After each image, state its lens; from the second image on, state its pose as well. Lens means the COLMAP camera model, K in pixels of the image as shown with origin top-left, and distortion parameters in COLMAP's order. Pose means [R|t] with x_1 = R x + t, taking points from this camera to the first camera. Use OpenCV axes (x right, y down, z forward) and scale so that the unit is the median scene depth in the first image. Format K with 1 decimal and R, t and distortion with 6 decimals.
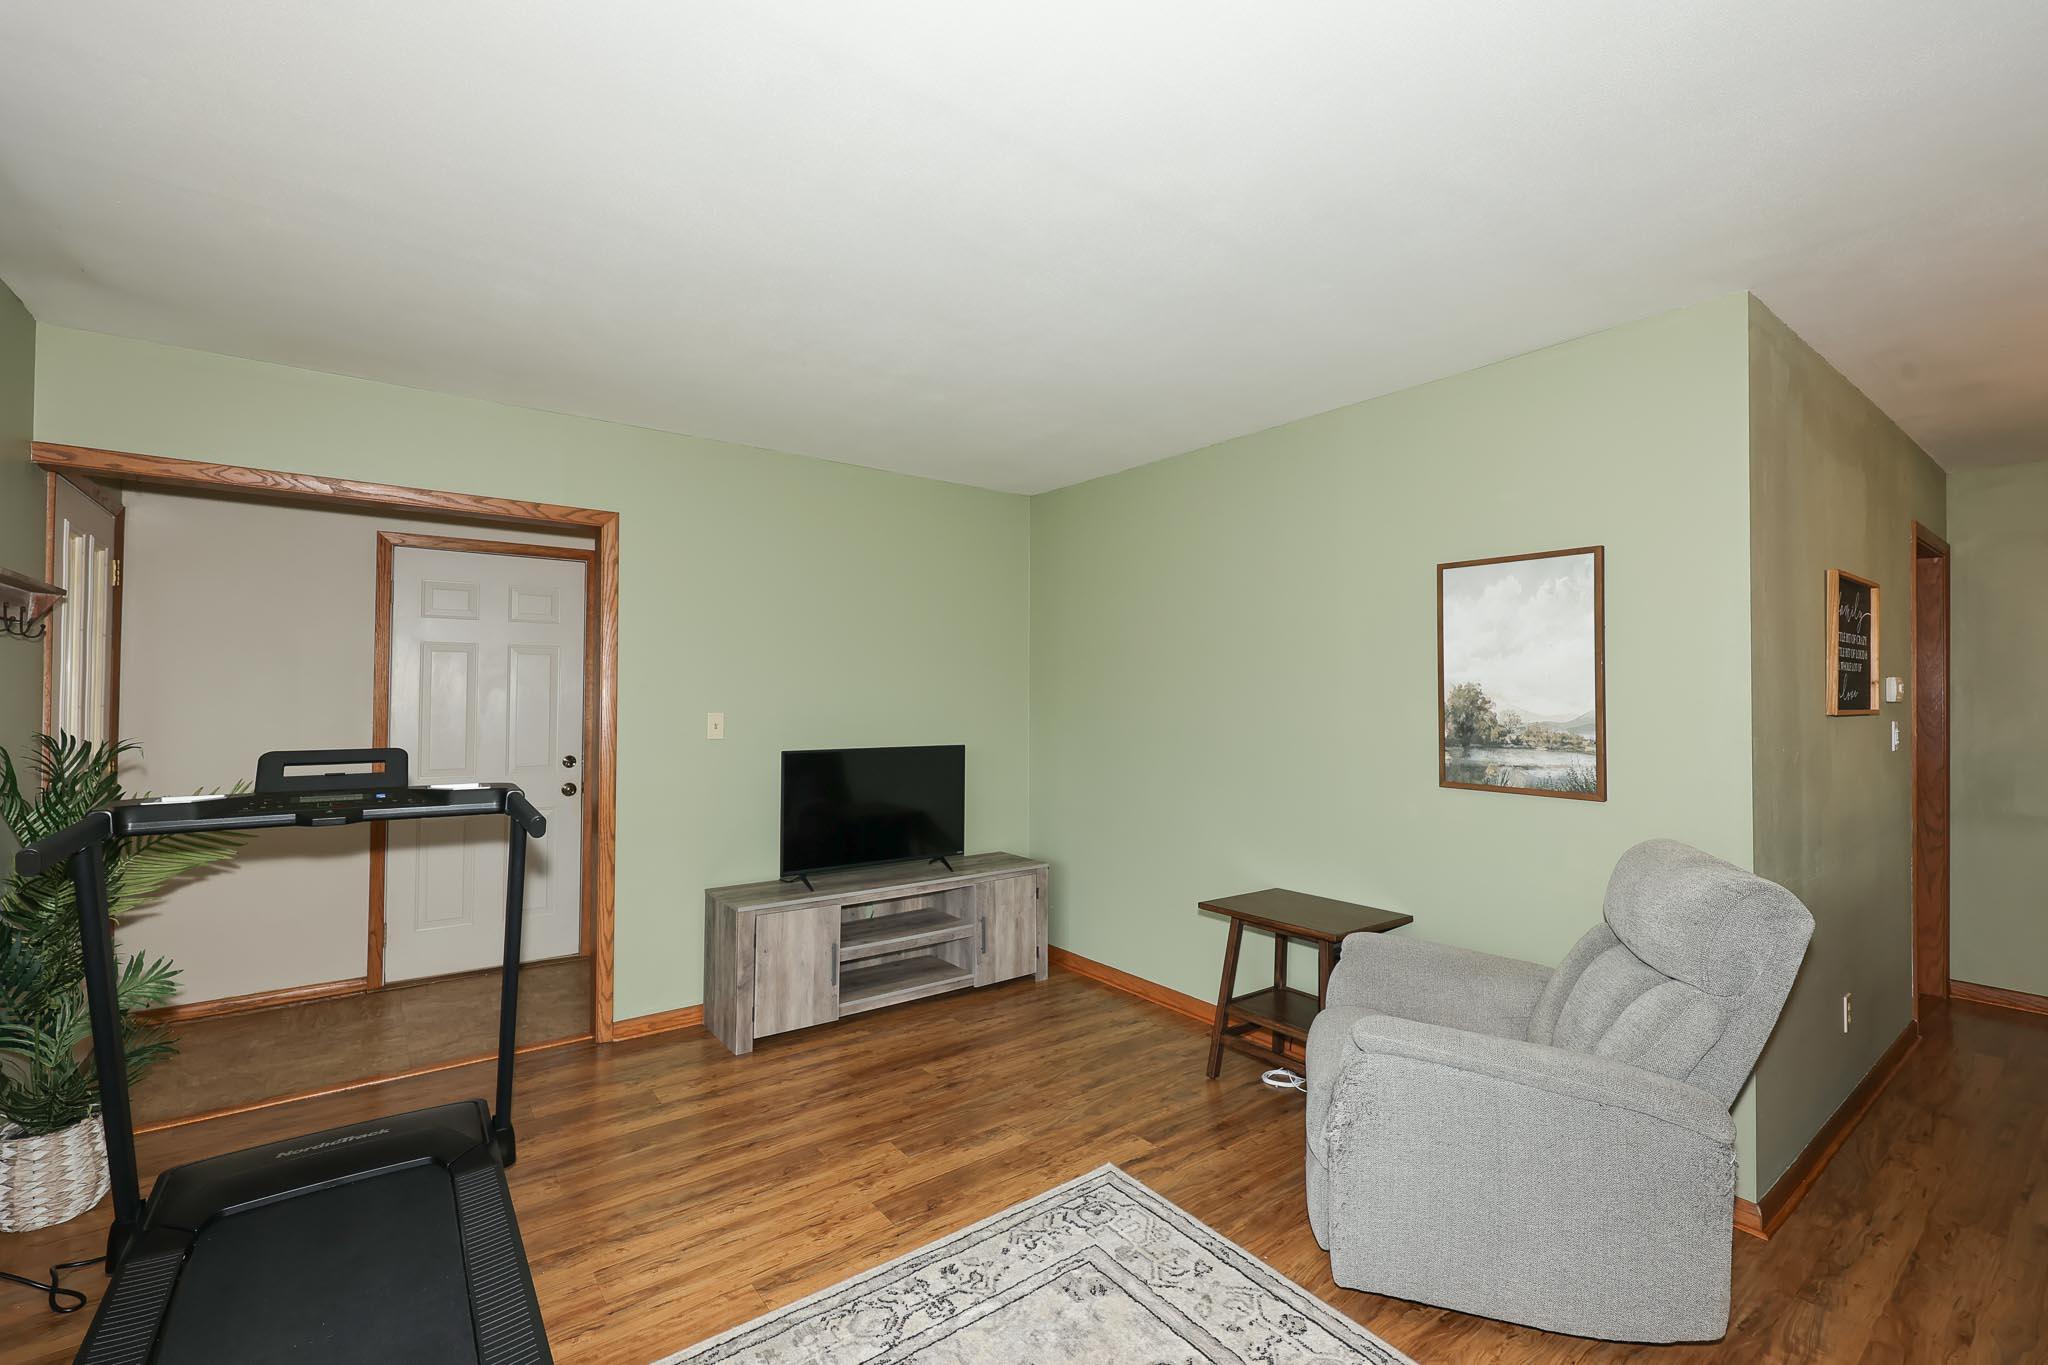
lens RADIAL K [[883.0, 0, 1038.5], [0, 883.0, 676.8], [0, 0, 1]] dist [-0.001829, 0.000021]
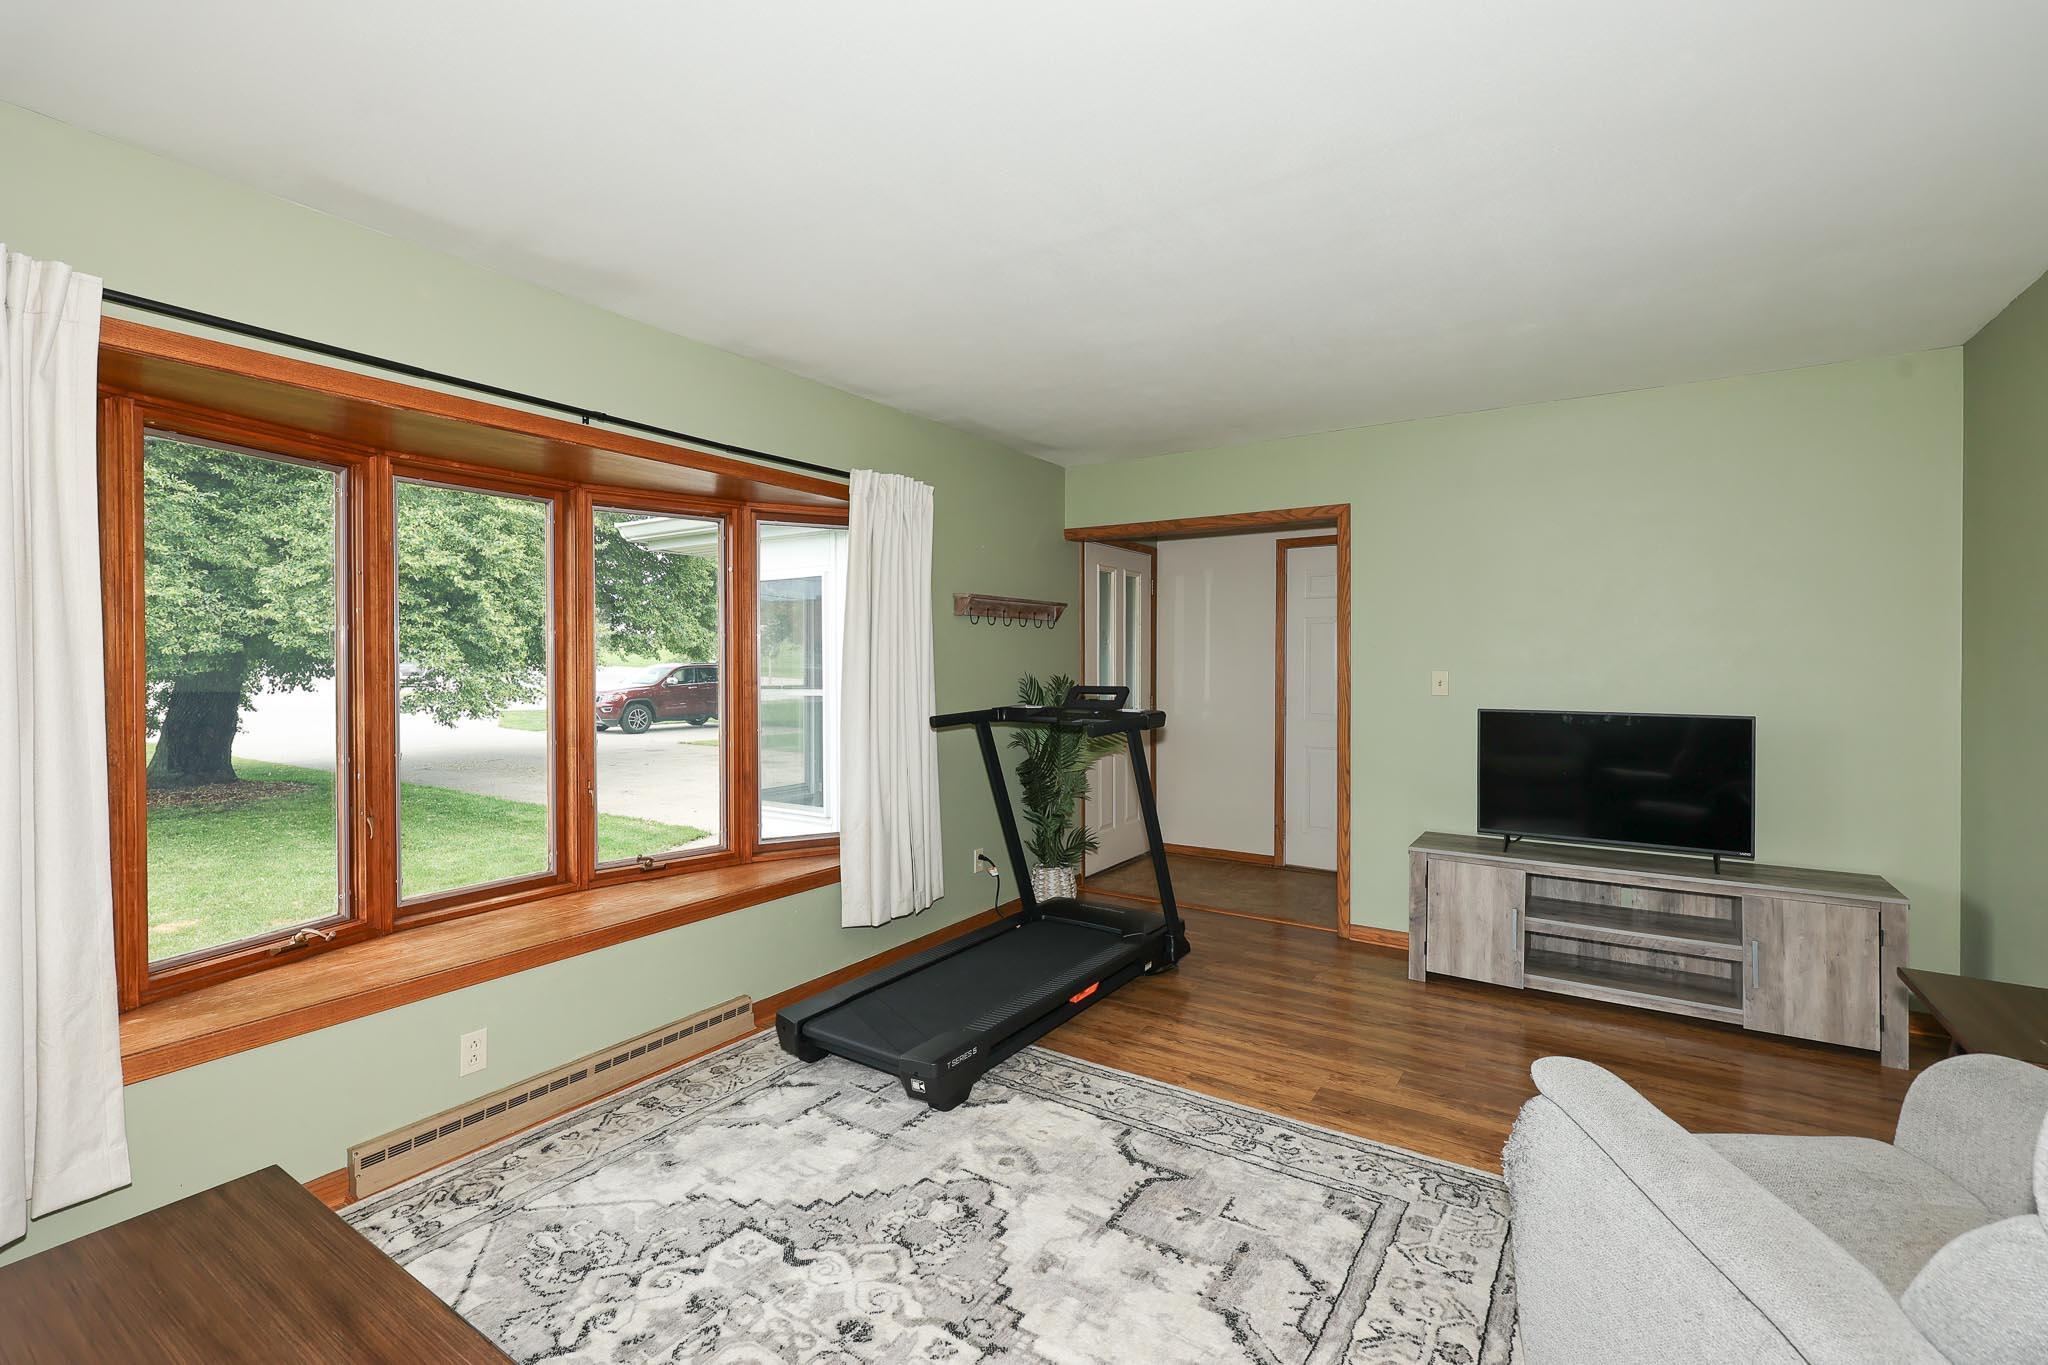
lens RADIAL K [[906.4, 0, 1014.1], [0, 906.4, 680.9], [0, 0, 1]] dist [0.002386, 0.000162]
pose [[0.322252, 0.017782, -0.946487, 0.671353], [0.023695, 0.999359, 0.026843, 0.014552], [0.946357, -0.031078, 0.321624, 0.206348]]
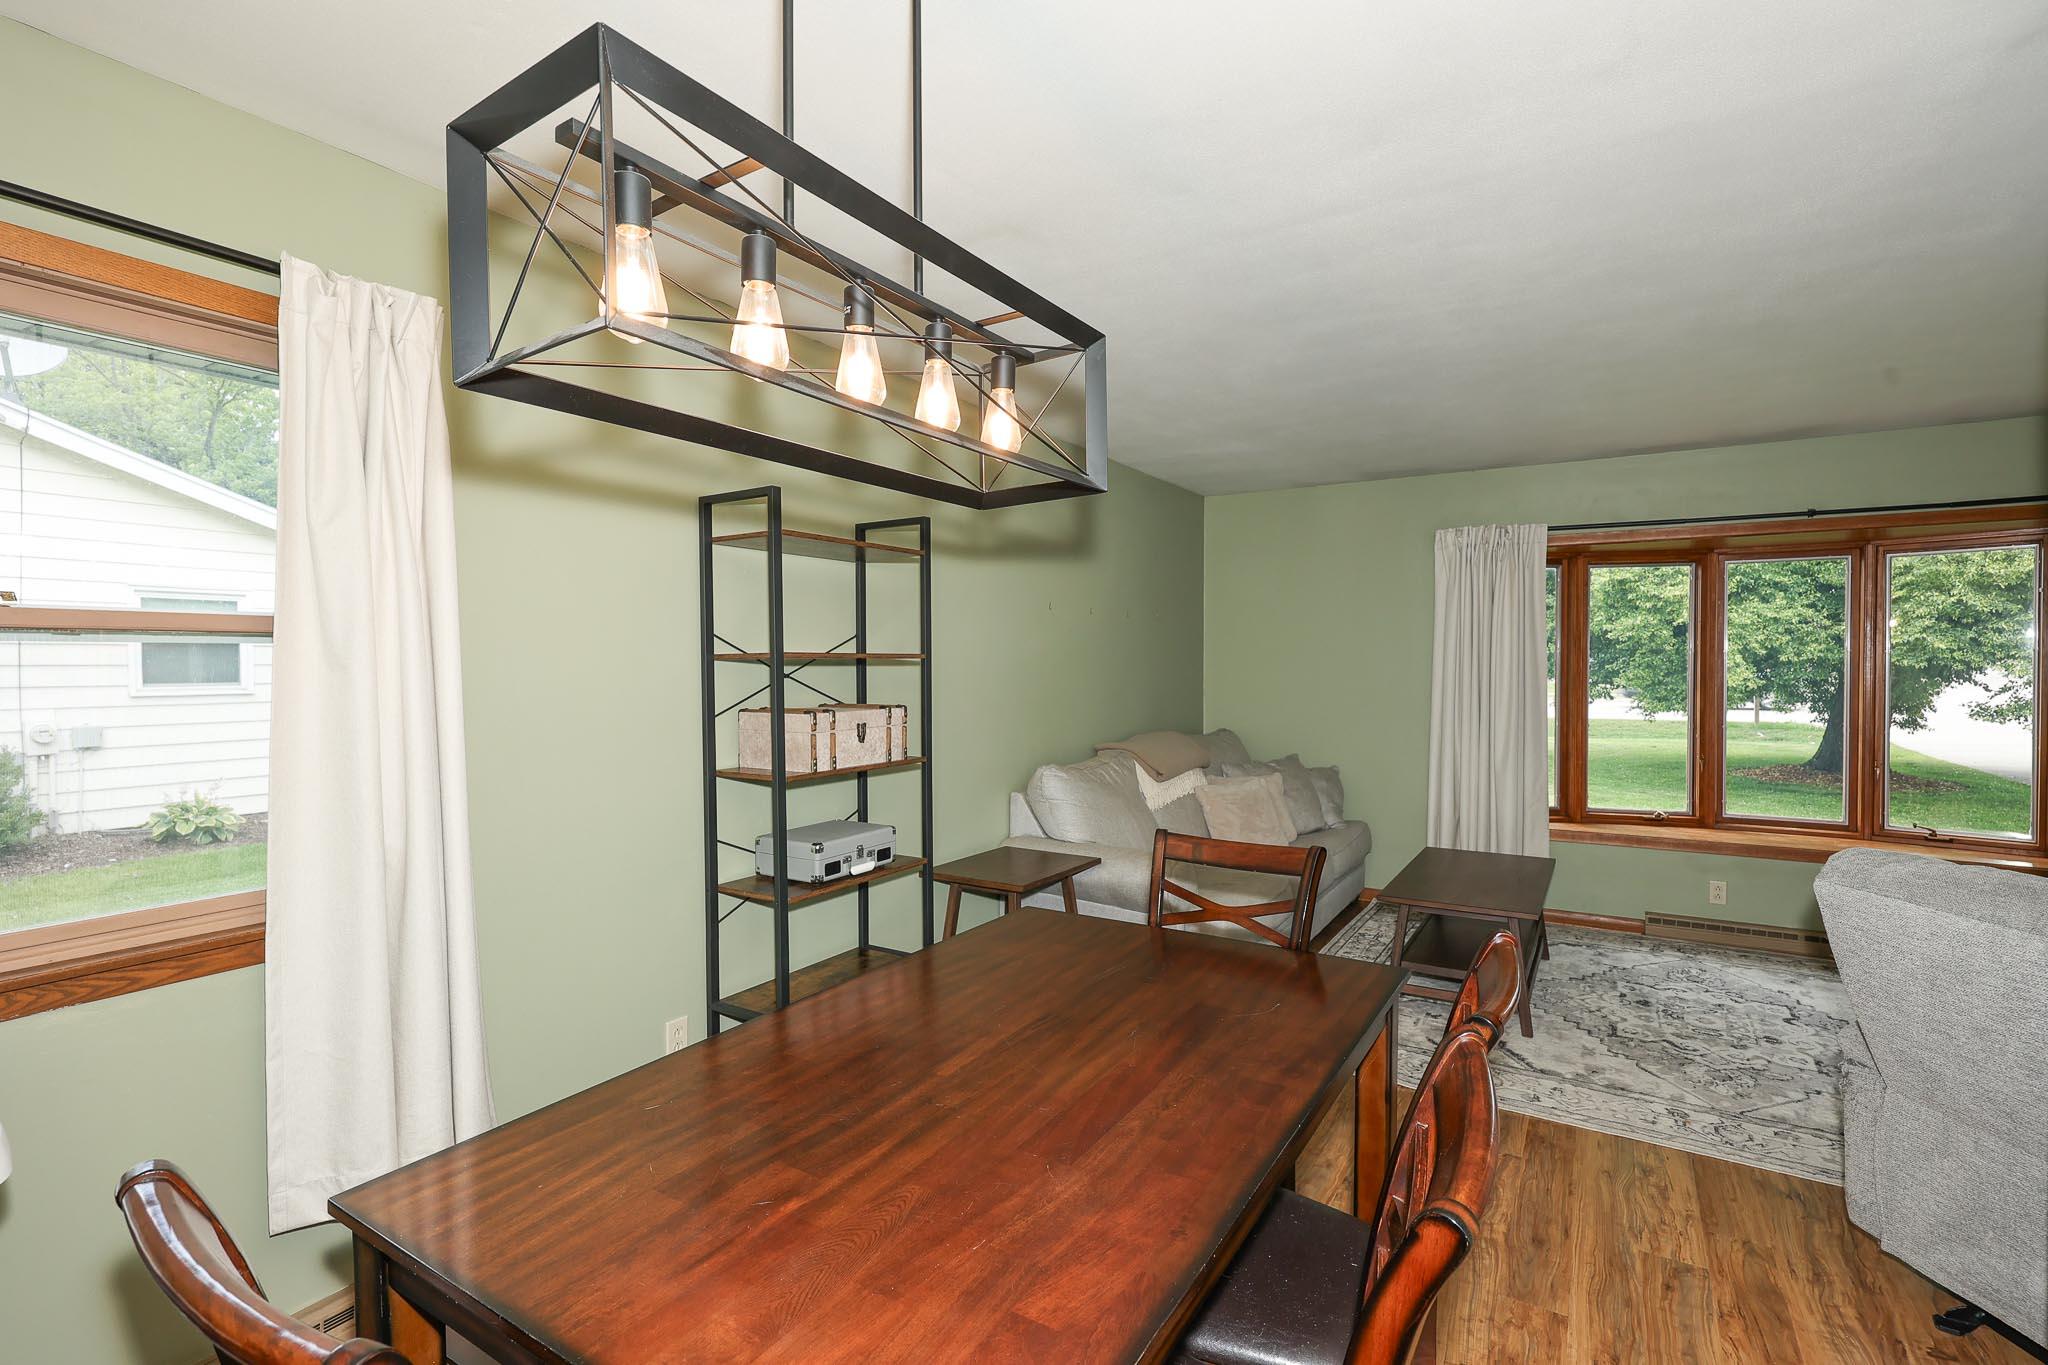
lens RADIAL K [[948.1, 0, 1020.5], [0, 948.1, 670.1], [0, 0, 1]] dist [-0.001441, -0.000156]
pose [[-0.937726, -0.001027, -0.347375, 1.369157], [0.003645, 0.999911, -0.012797, 0.021416], [0.347357, -0.013267, -0.937639, 1.104191]]
